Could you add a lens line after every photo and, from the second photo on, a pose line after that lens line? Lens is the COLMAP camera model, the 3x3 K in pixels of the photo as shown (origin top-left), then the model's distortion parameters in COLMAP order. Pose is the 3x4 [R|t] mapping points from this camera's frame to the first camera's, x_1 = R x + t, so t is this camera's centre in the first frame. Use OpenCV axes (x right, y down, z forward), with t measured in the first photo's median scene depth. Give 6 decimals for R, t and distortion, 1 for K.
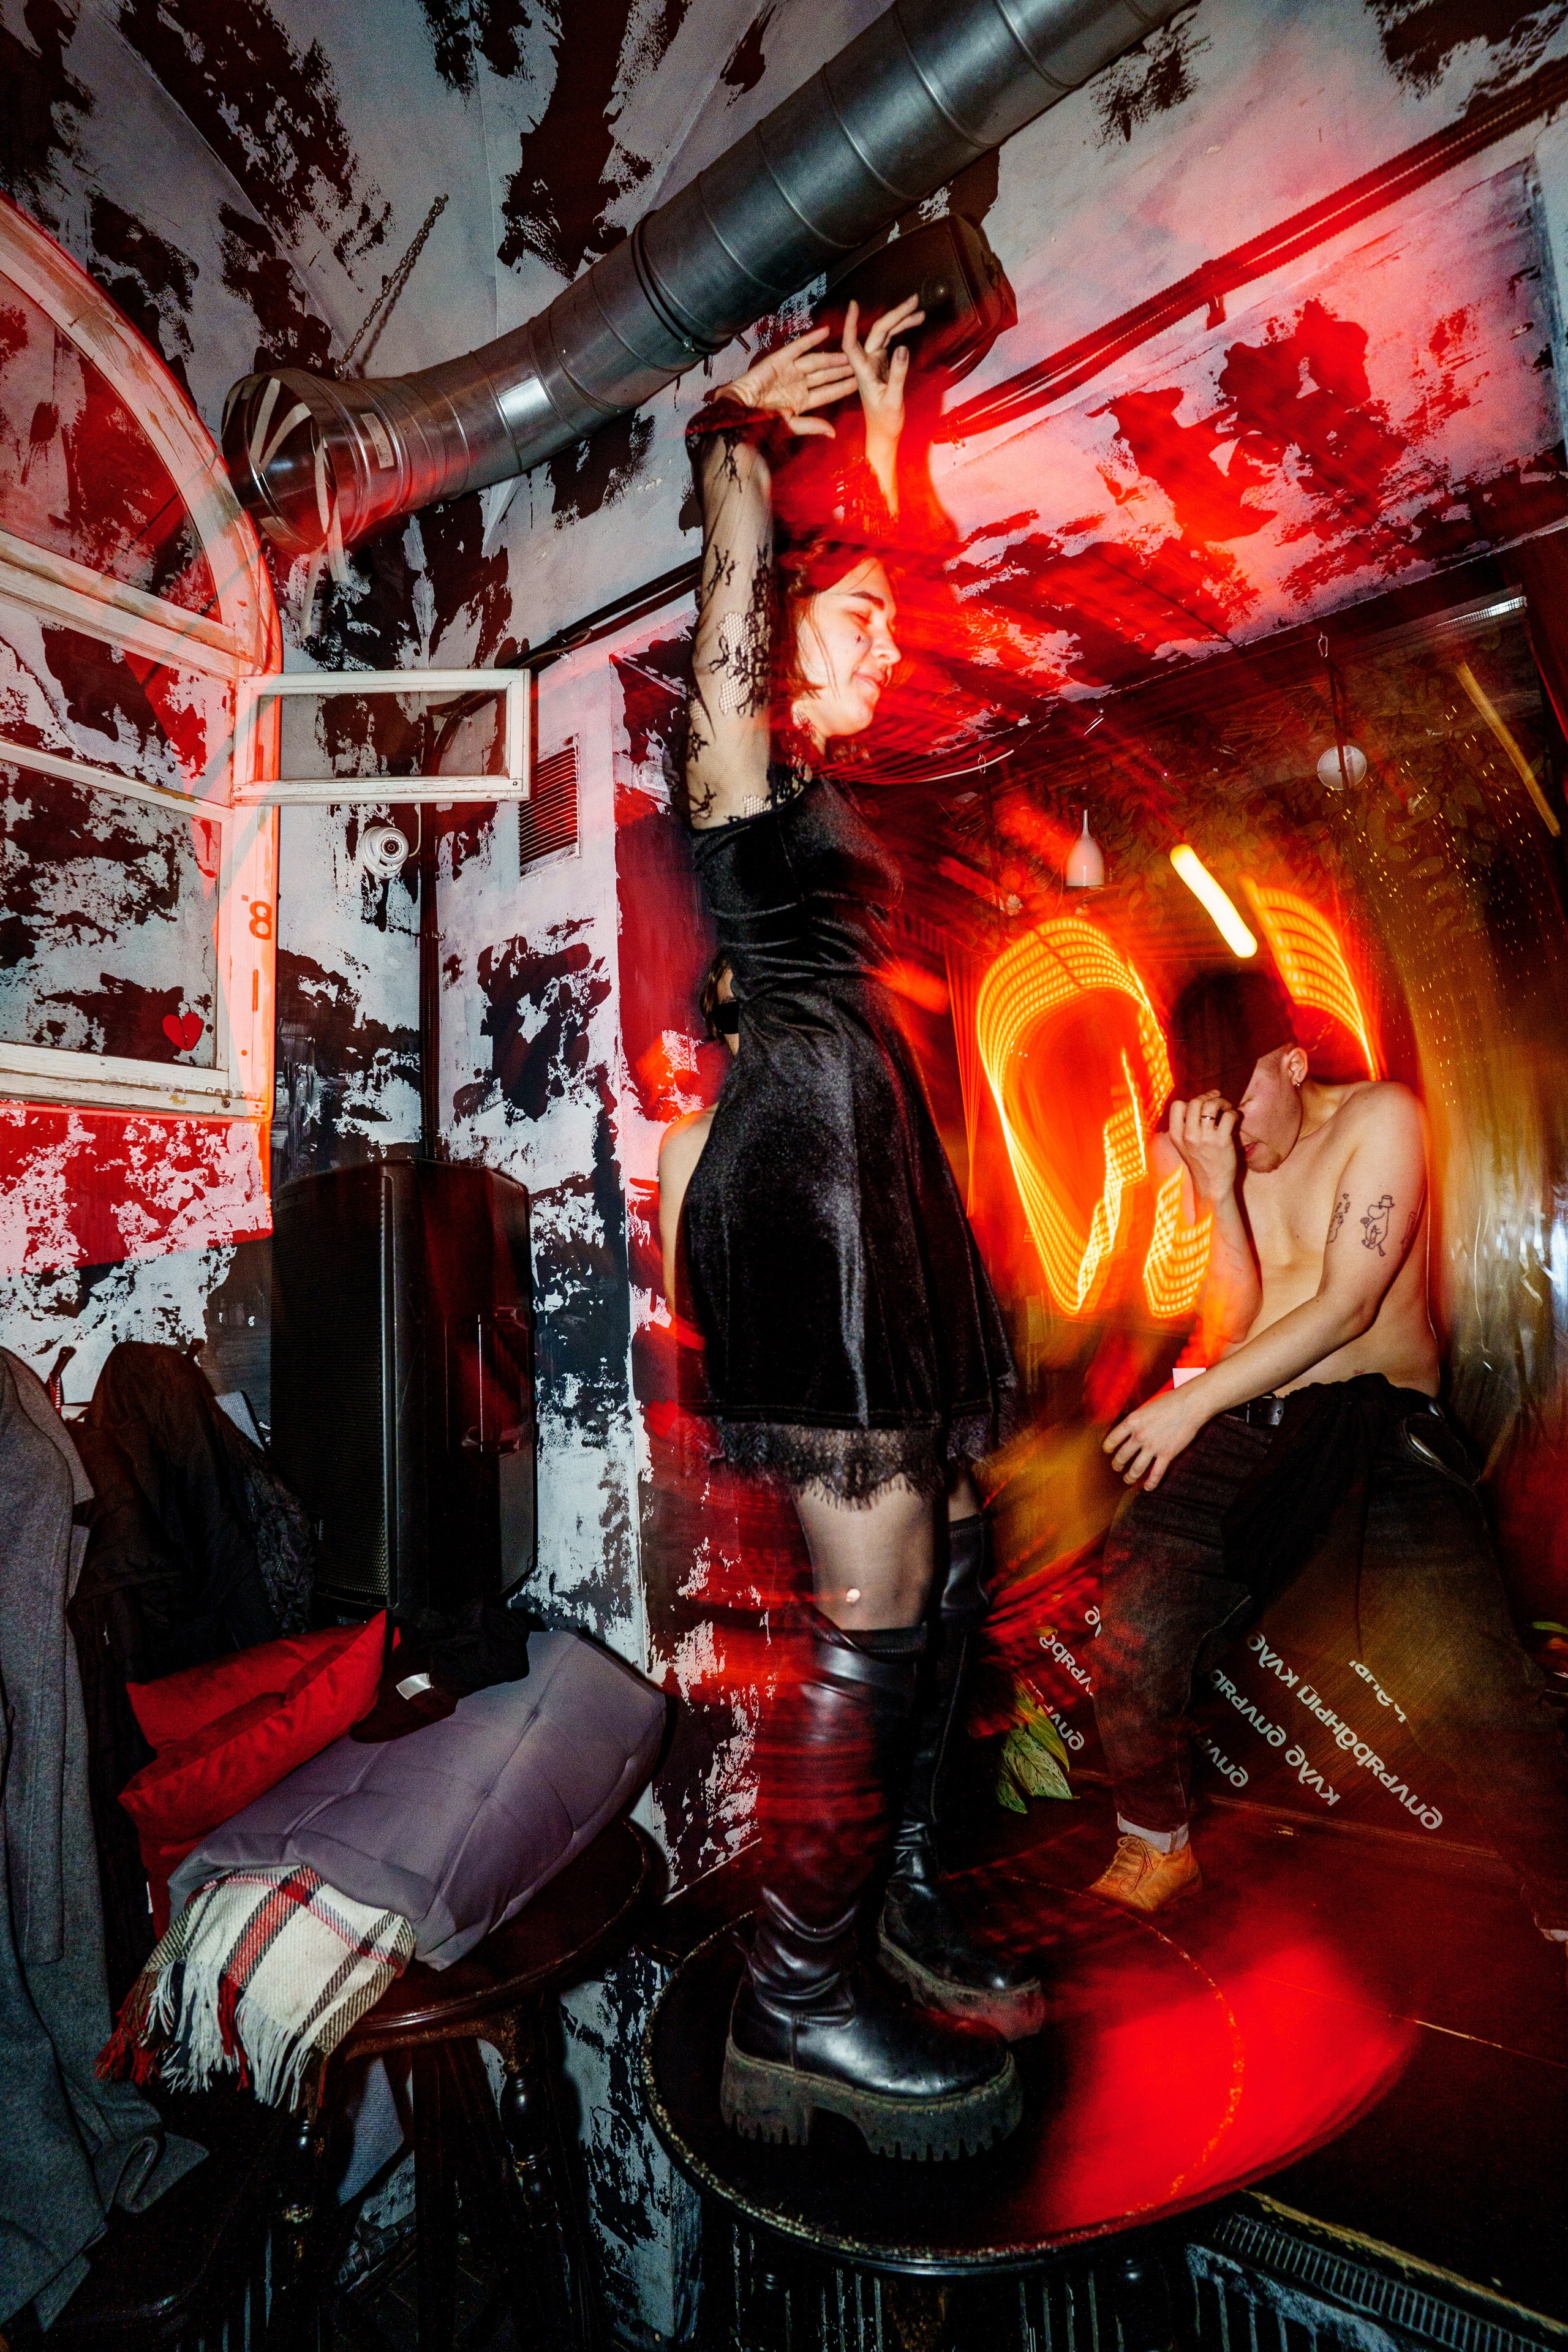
lens RADIAL K [[1150.0, 0, 777.2], [0, 1150.0, 1169.3], [0, 0, 1]] dist [-0.065496, 0.027939]
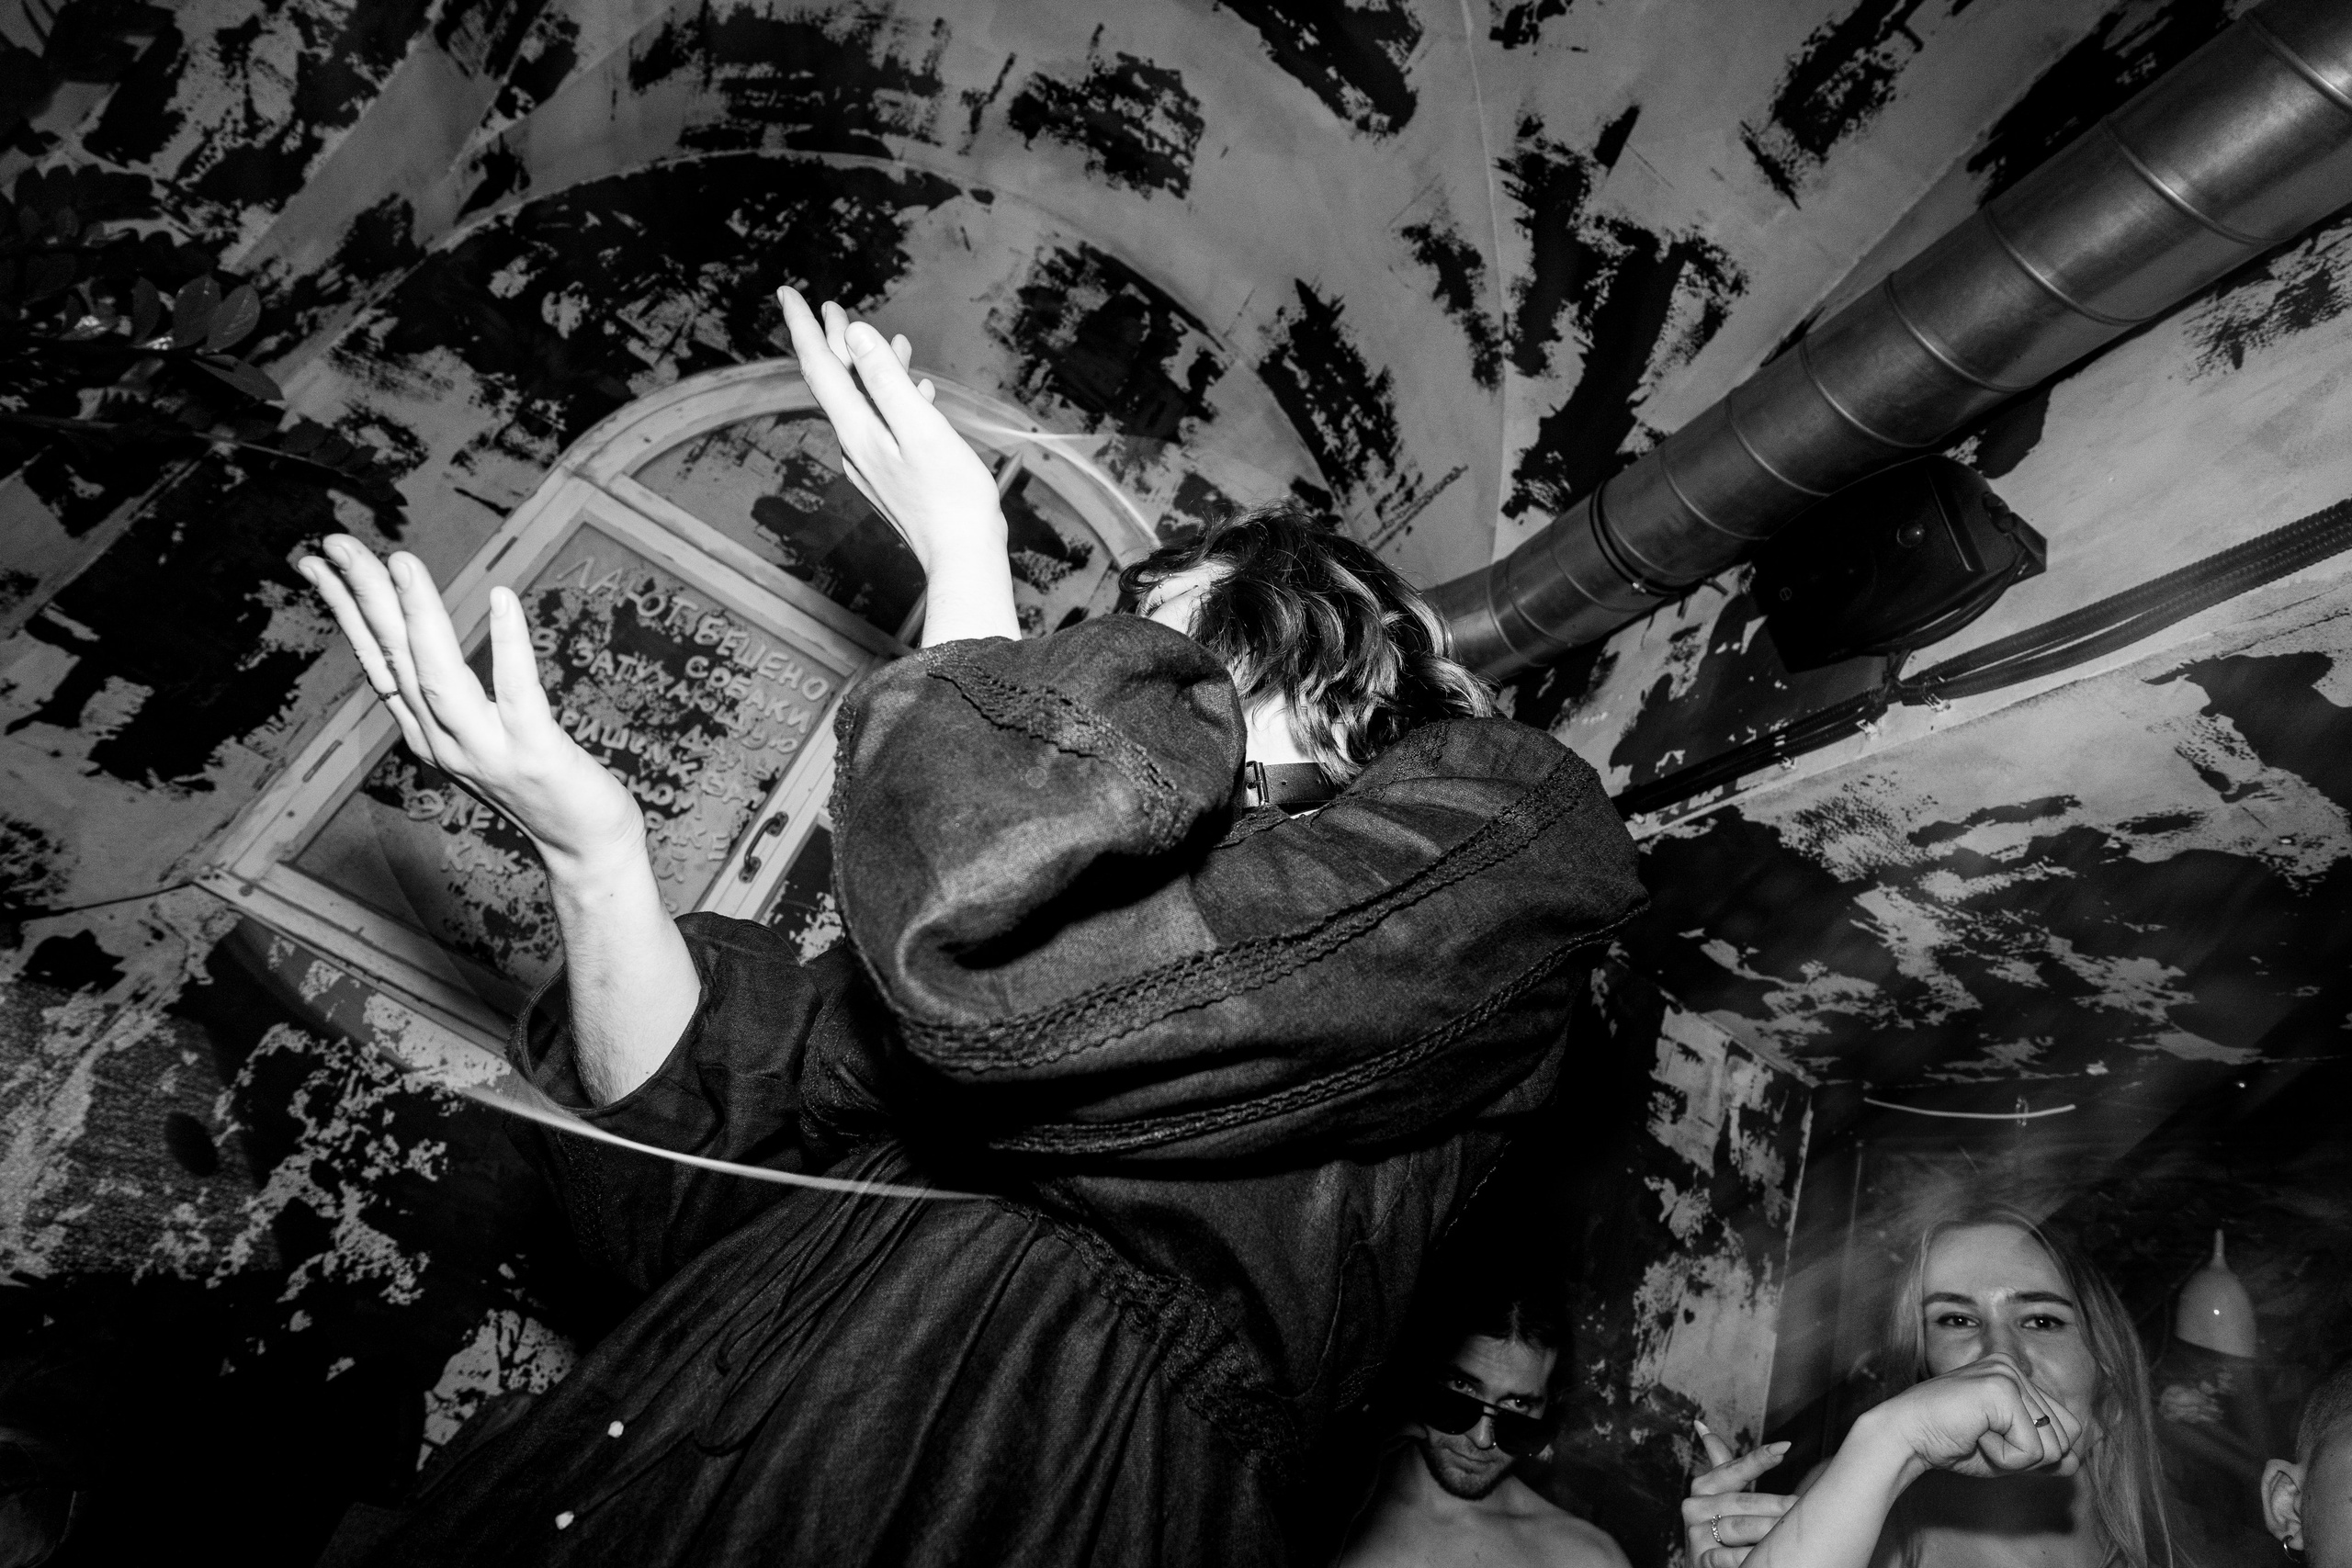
lens RADIAL K [[1161.3, 0, 1176.4], [0, 1161.3, 781.9], [0, 0, 1]] dist [-0.079097, 0.039707]
pose [[0.812192, 0.118341, -0.571262, 0.153897], [-0.365896, 0.866005, -0.340814, -0.133421], [0.454383, 0.485829, 0.746663, 0.194934]]
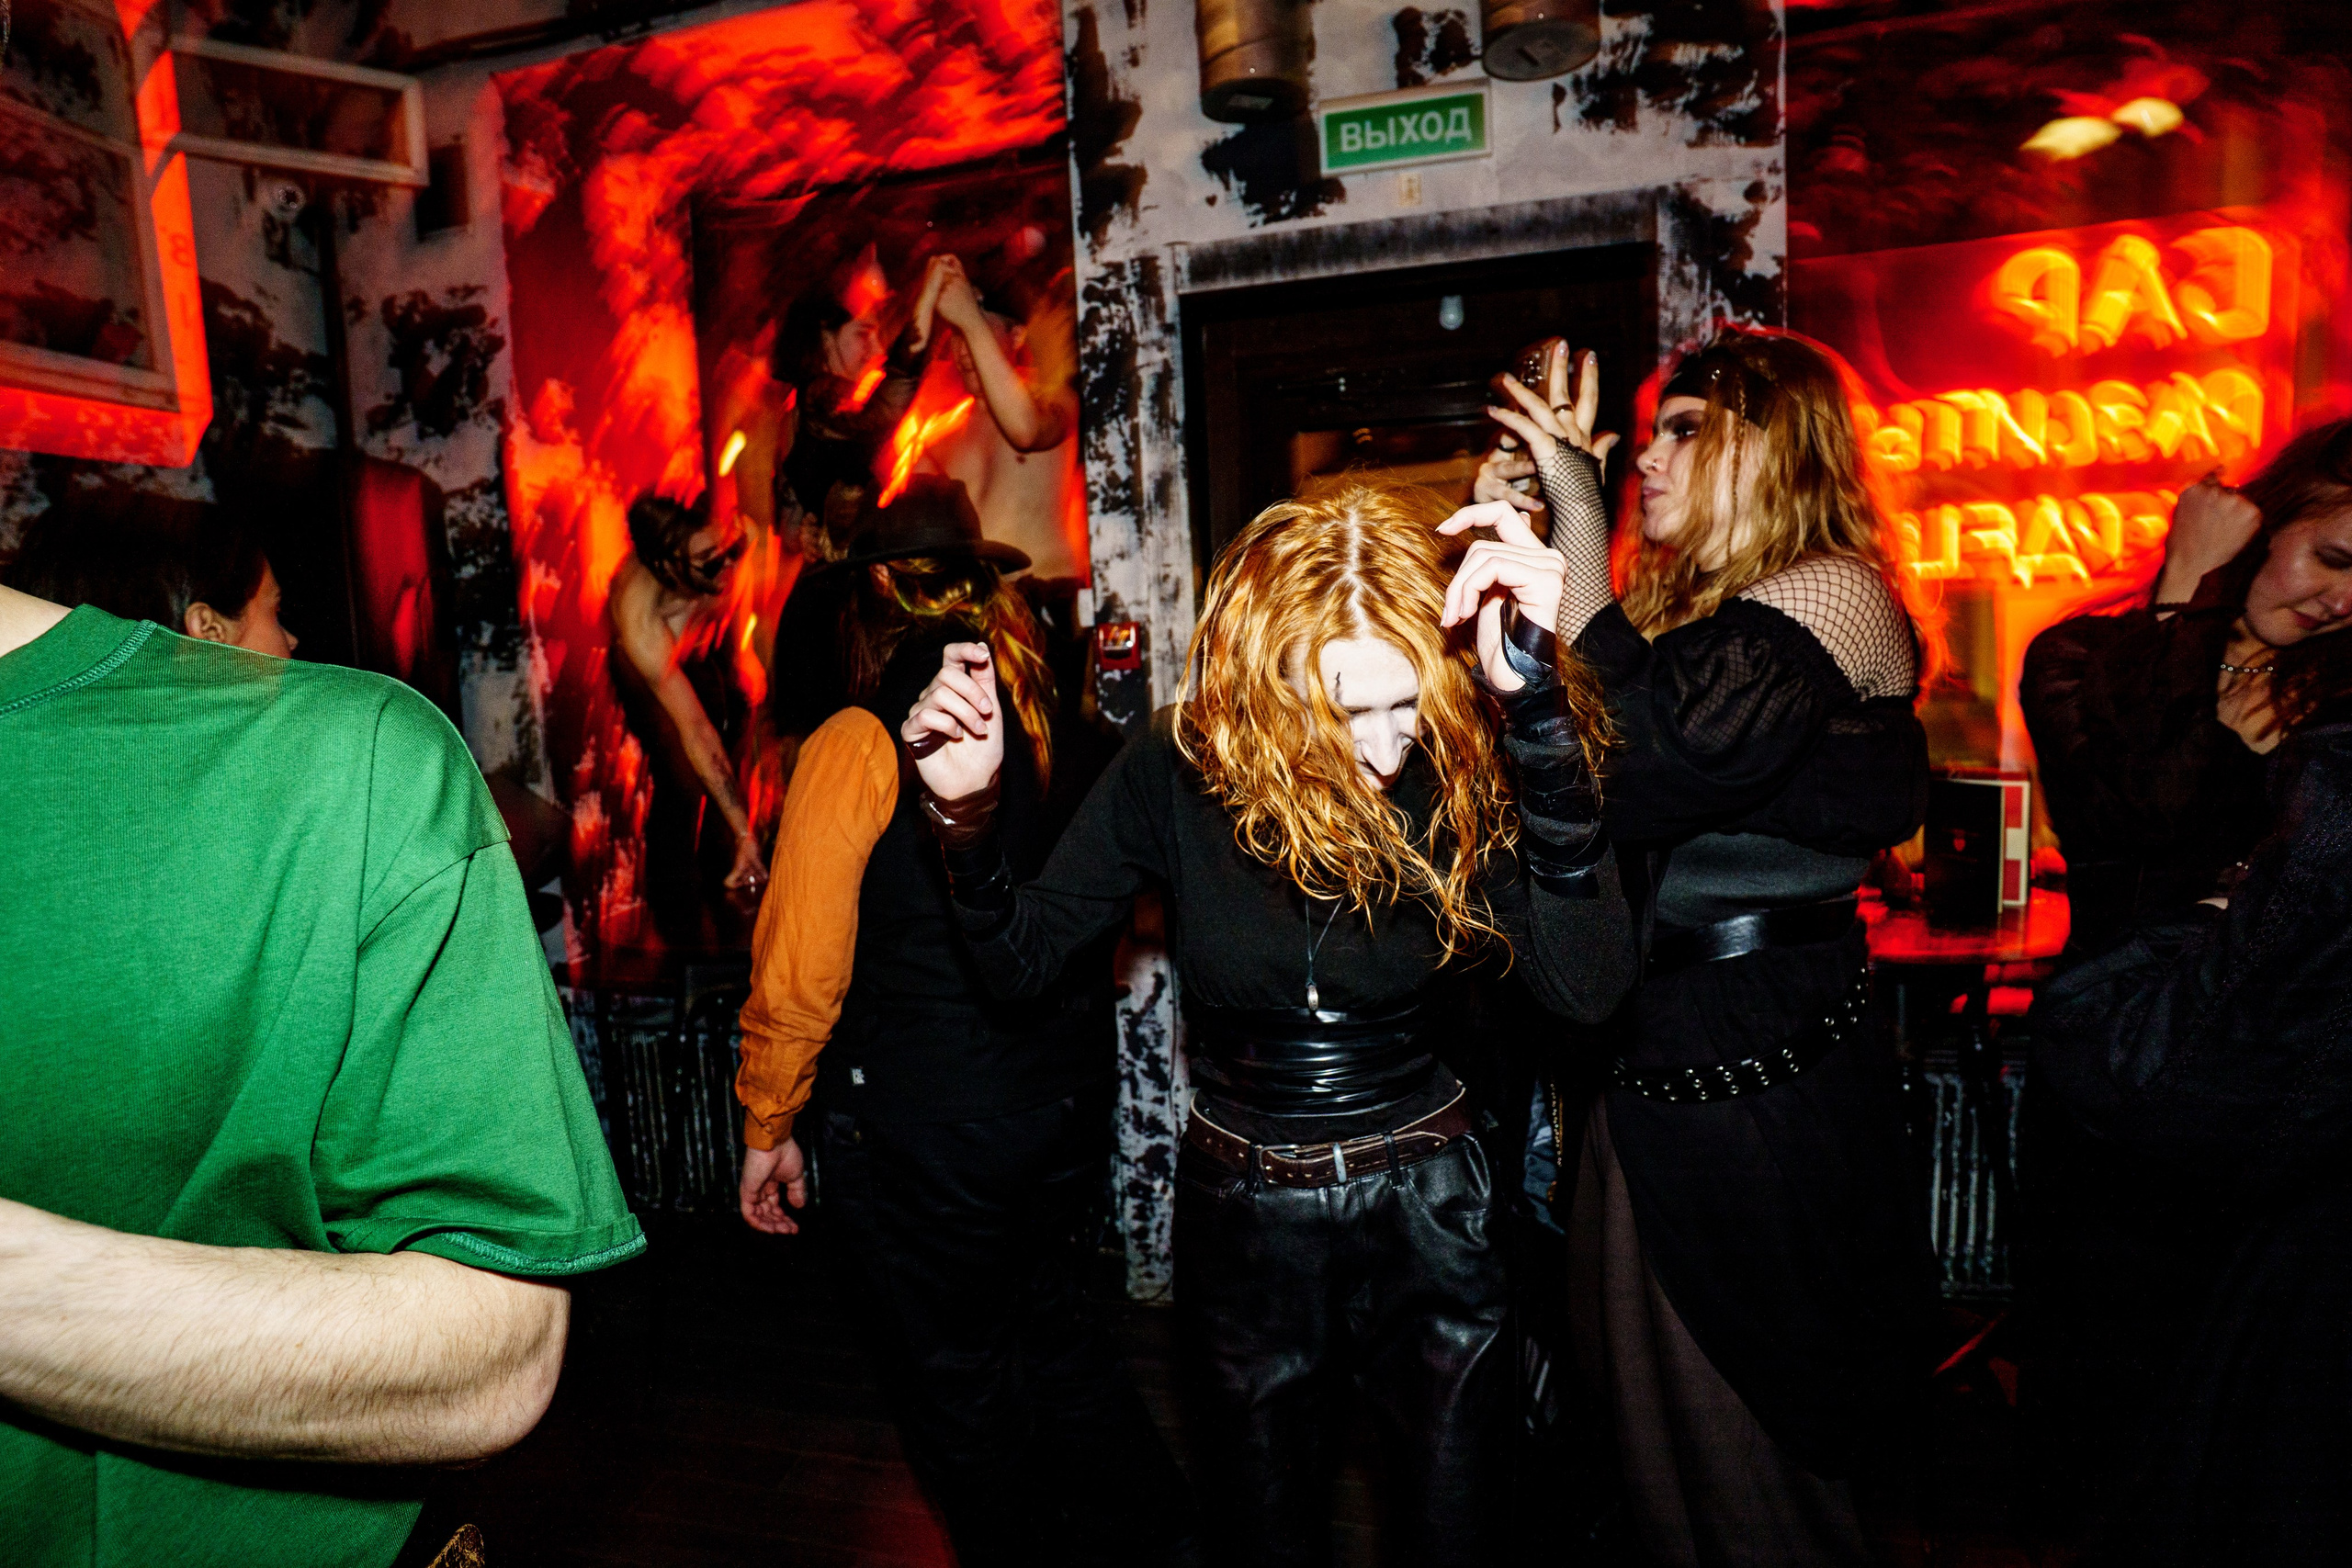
lens RADIAL K [[1133.3, 0, 1138.4], [0, 1133.3, 766.5], [0, 0, 1]] dist [-0.047349, 0.024935]
pose [[0.922469, -0.025647, 0.385218, 0.029596], [-0.047661, 0.982593, 0.179552, 0.069393], [-0.383117, -0.183991, 0.905190, -0.620236]]
